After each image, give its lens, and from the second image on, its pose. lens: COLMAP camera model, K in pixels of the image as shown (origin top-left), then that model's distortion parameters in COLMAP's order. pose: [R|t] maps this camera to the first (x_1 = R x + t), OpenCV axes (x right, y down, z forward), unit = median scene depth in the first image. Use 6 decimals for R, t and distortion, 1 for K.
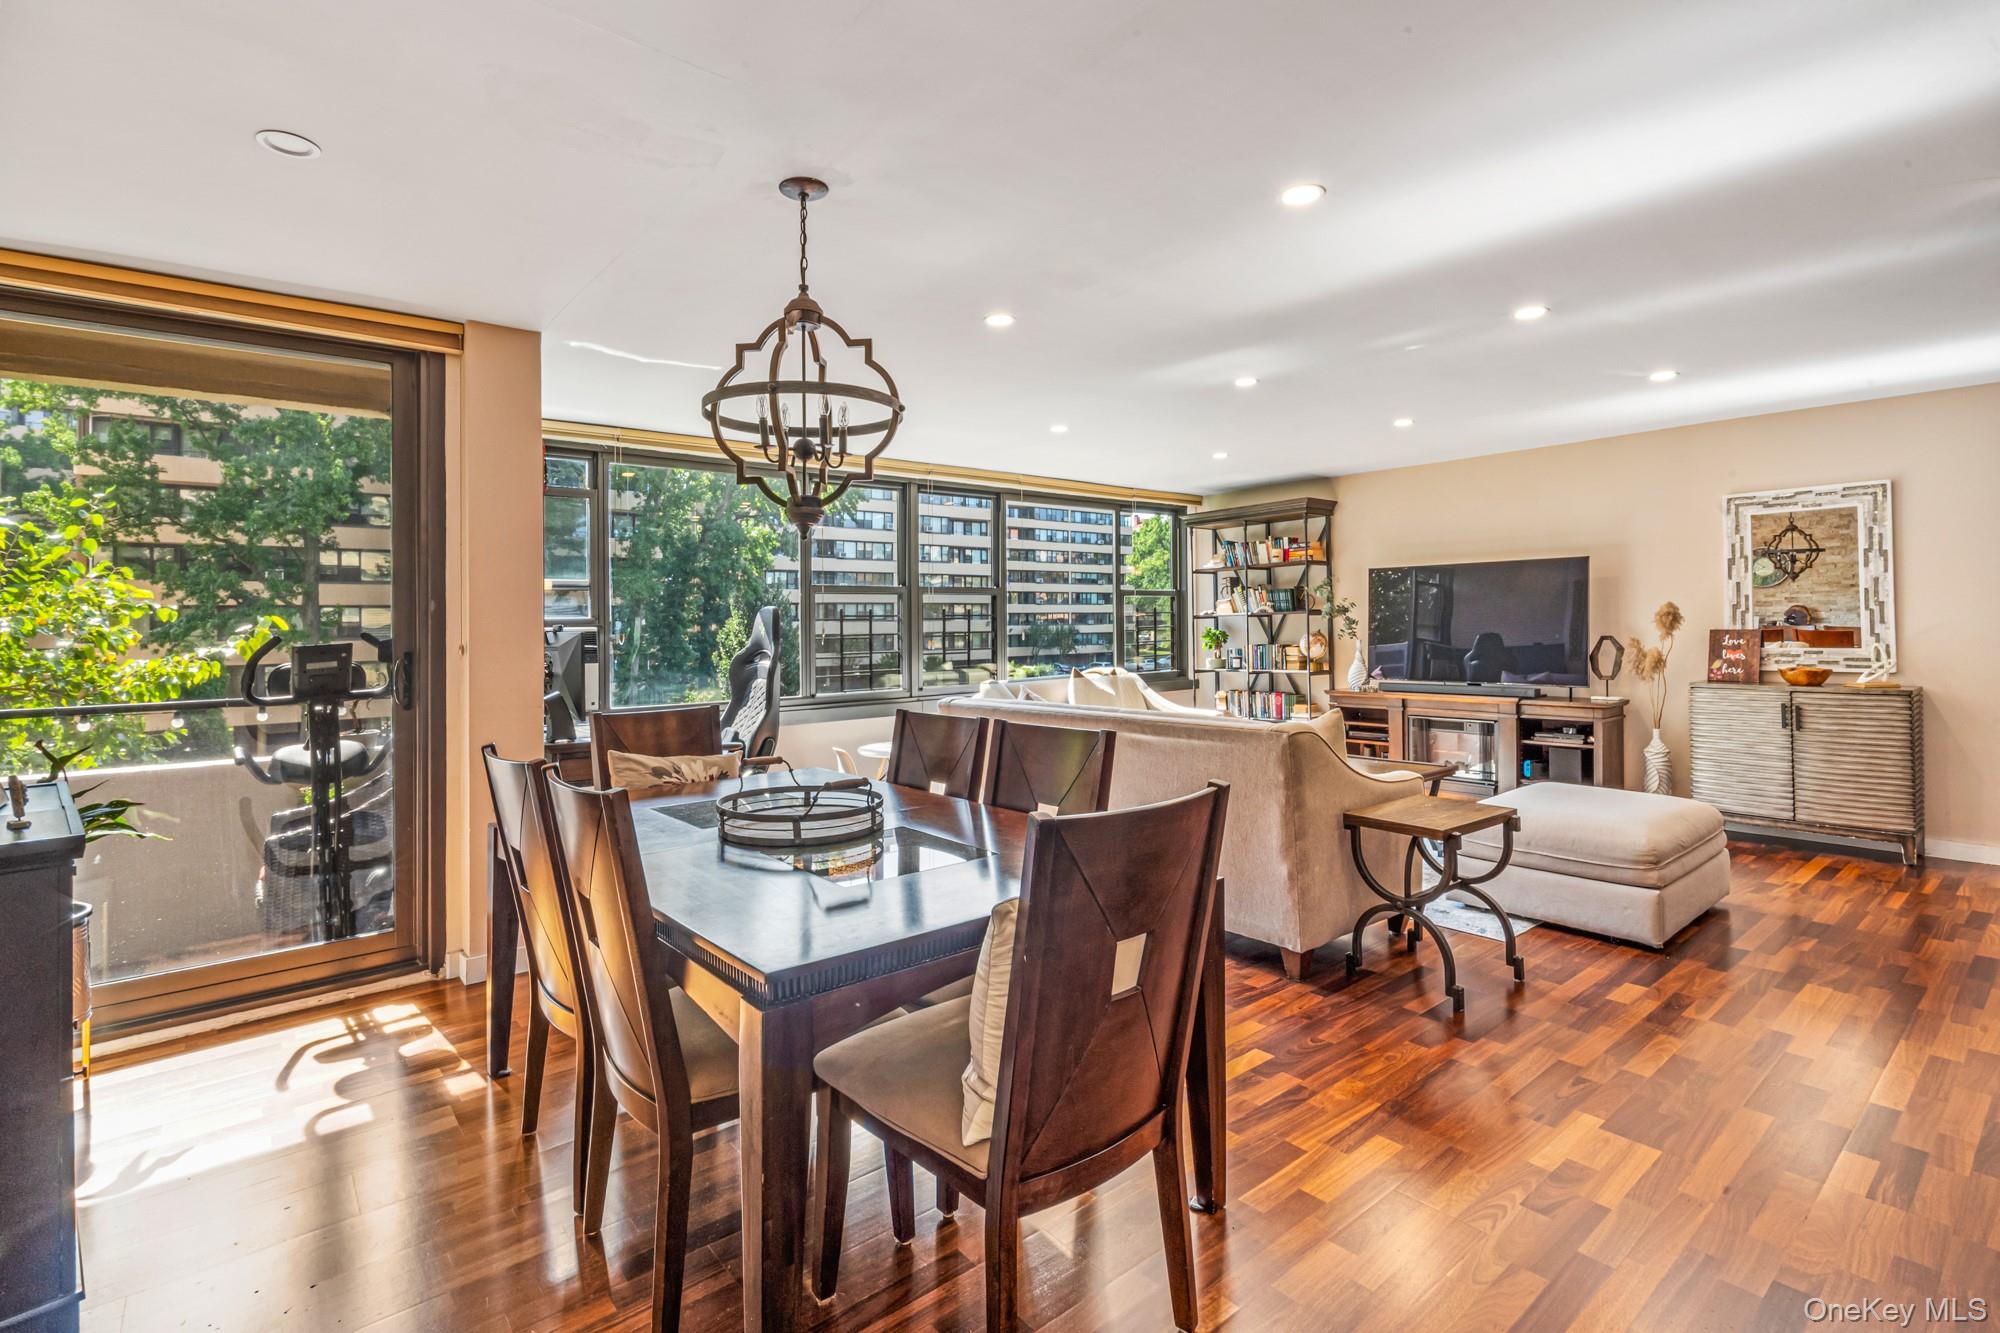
lens RADIAL K [[897.2, 0, 1002.1], [0, 897.2, 631.8], [0, 0, 1]] dist [-0.002702, 0.001437]
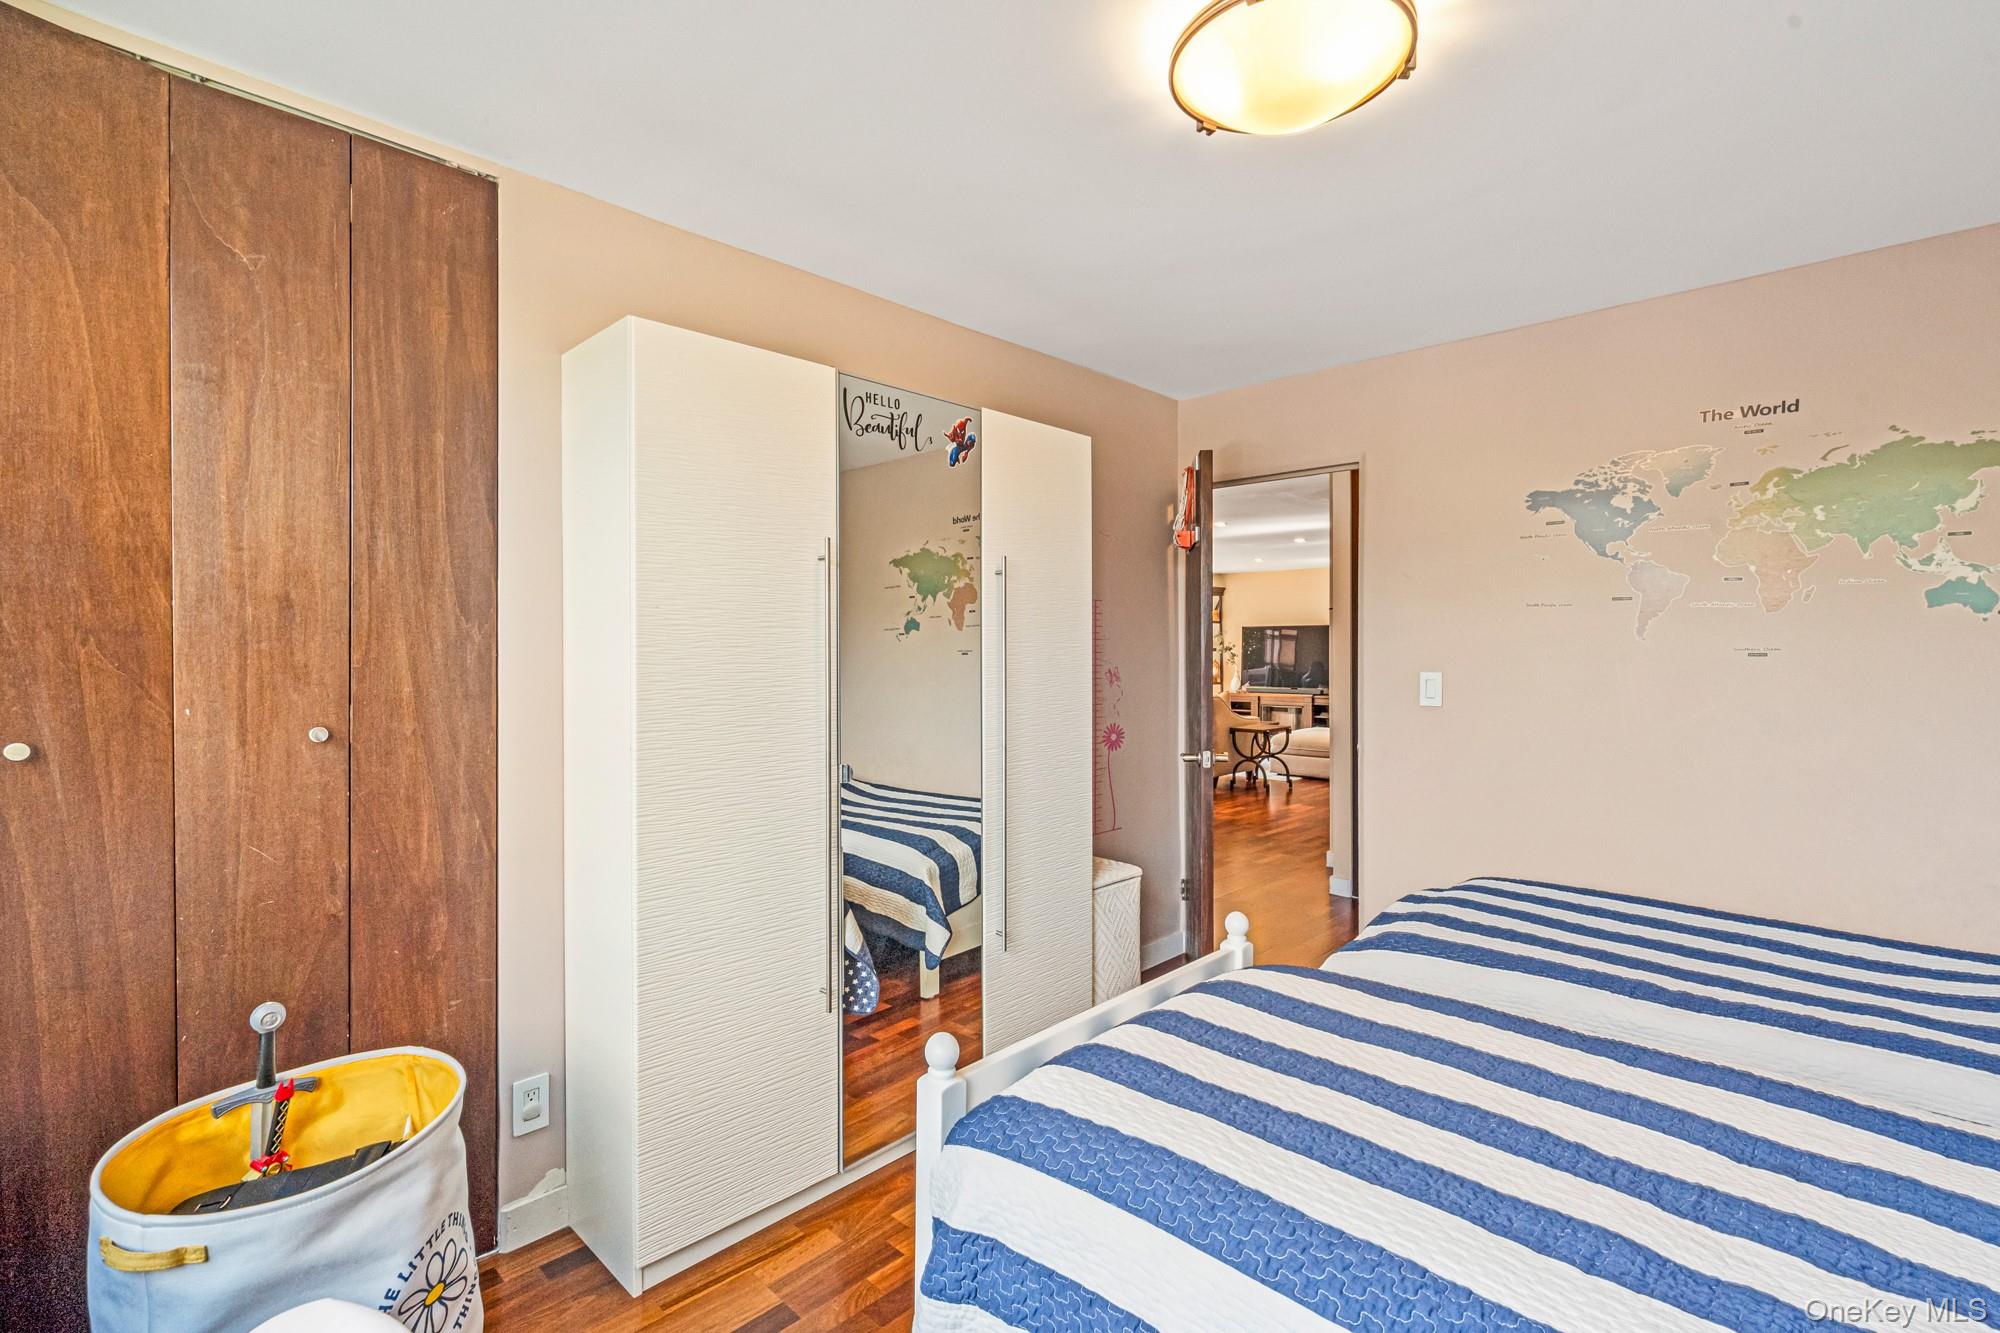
lens RADIAL K [[897.2, 0, 997.9], [0, 897.2, 658.1], [0, 0, 1]] dist [-0.002702, 0.001437]
pose [[0.993161, 0.010110, 0.116316, -0.362533], [-0.010150, 0.999948, -0.000249, -0.000338], [-0.116312, -0.000933, 0.993212, -0.922773]]
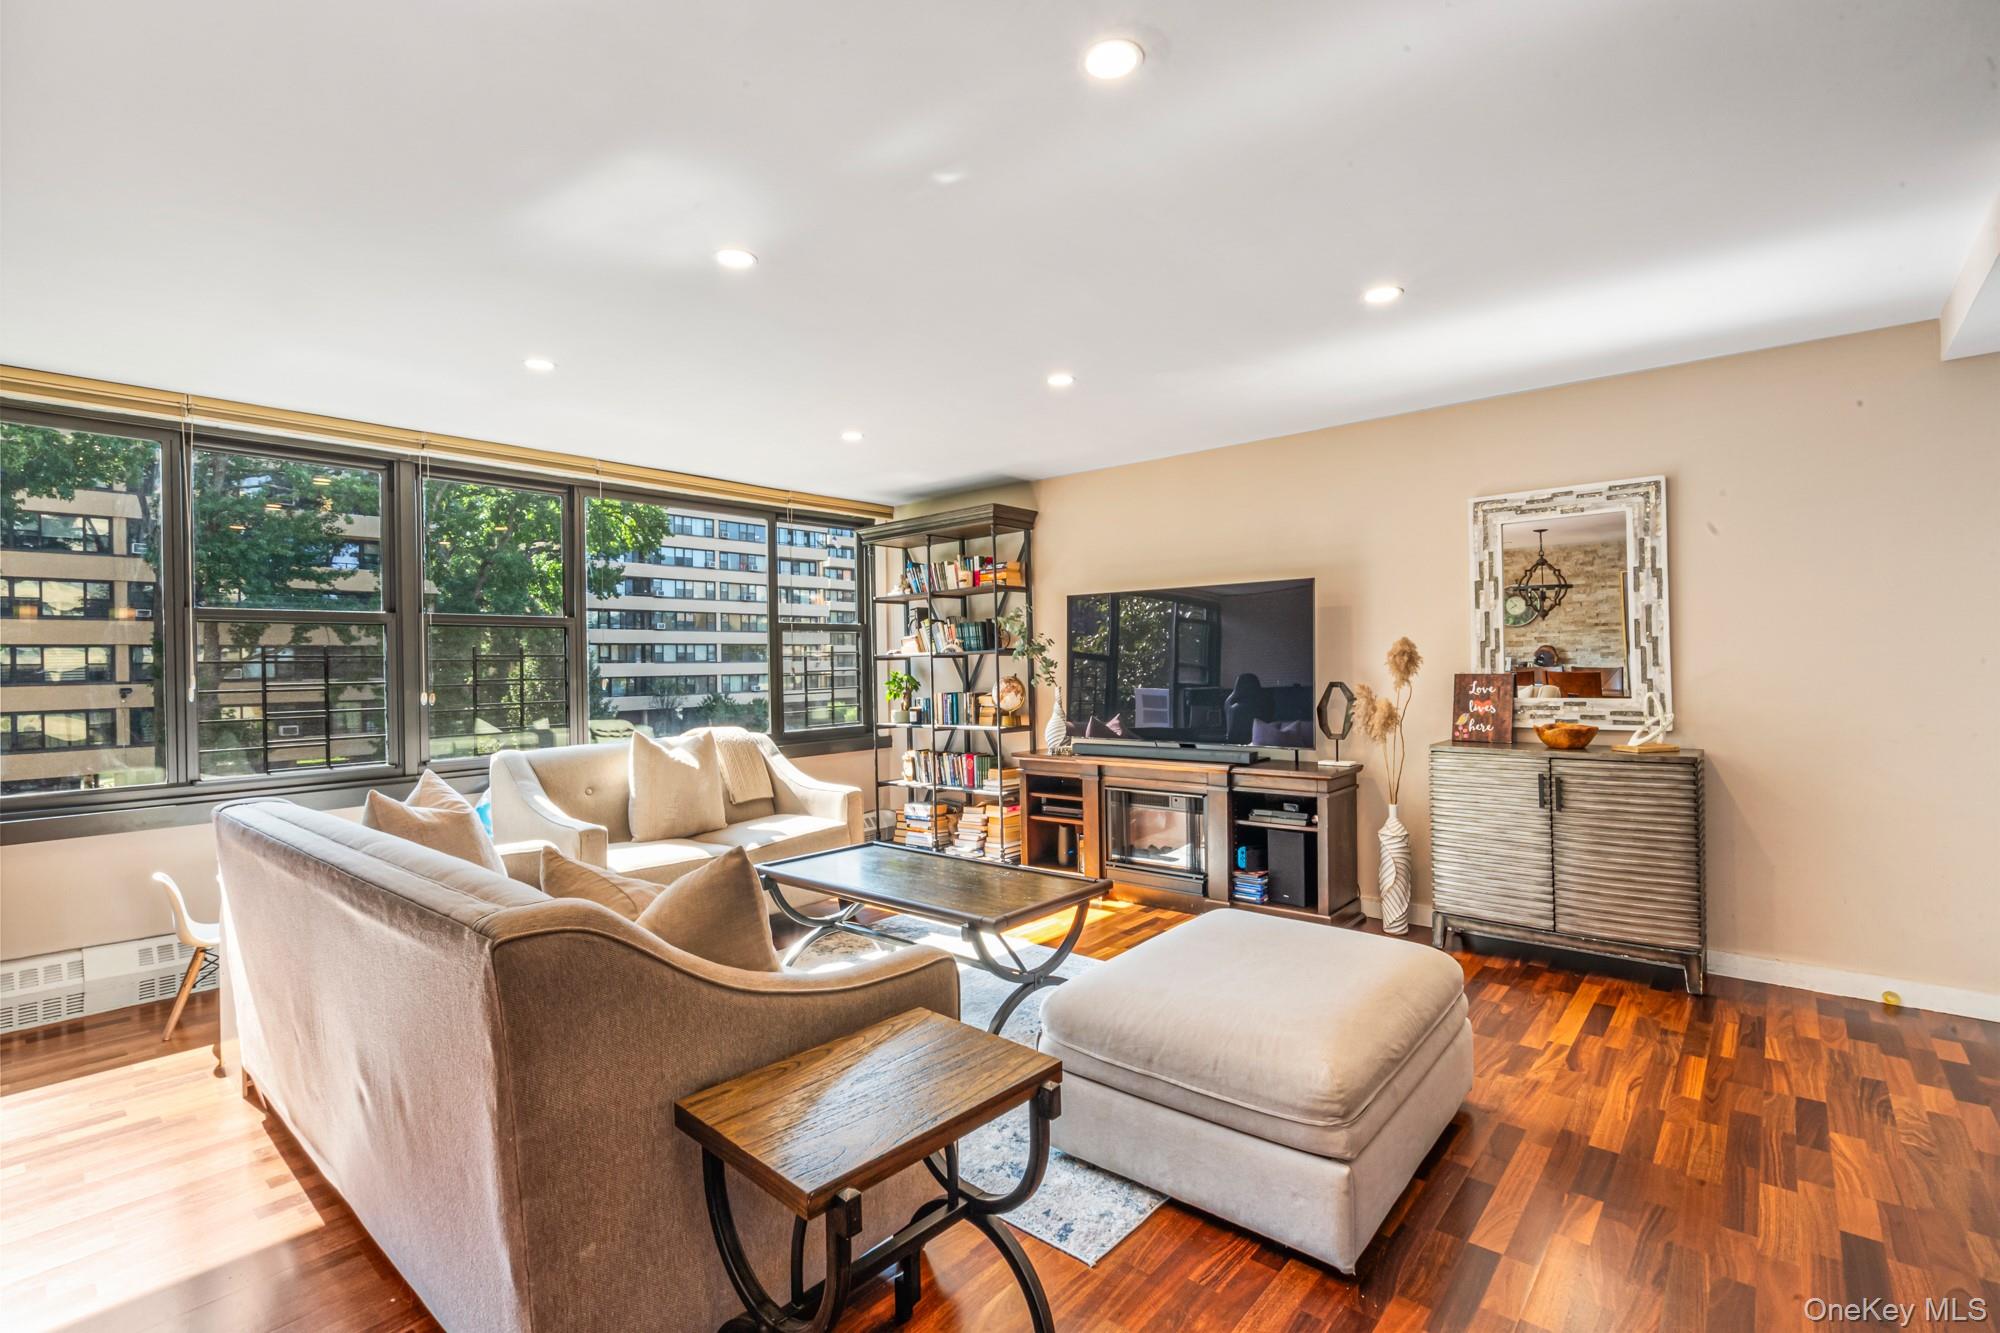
lens RADIAL K [[897.2, 0, 984.5], [0, 897.2, 668.4], [0, 0, 1]] dist [-0.002702, 0.001437]
pose [[0.985559, -0.002315, 0.169315, 0.245045], [0.003194, 0.999983, -0.004915, -0.004465], [-0.169300, 0.005385, 0.985550, 0.290091]]
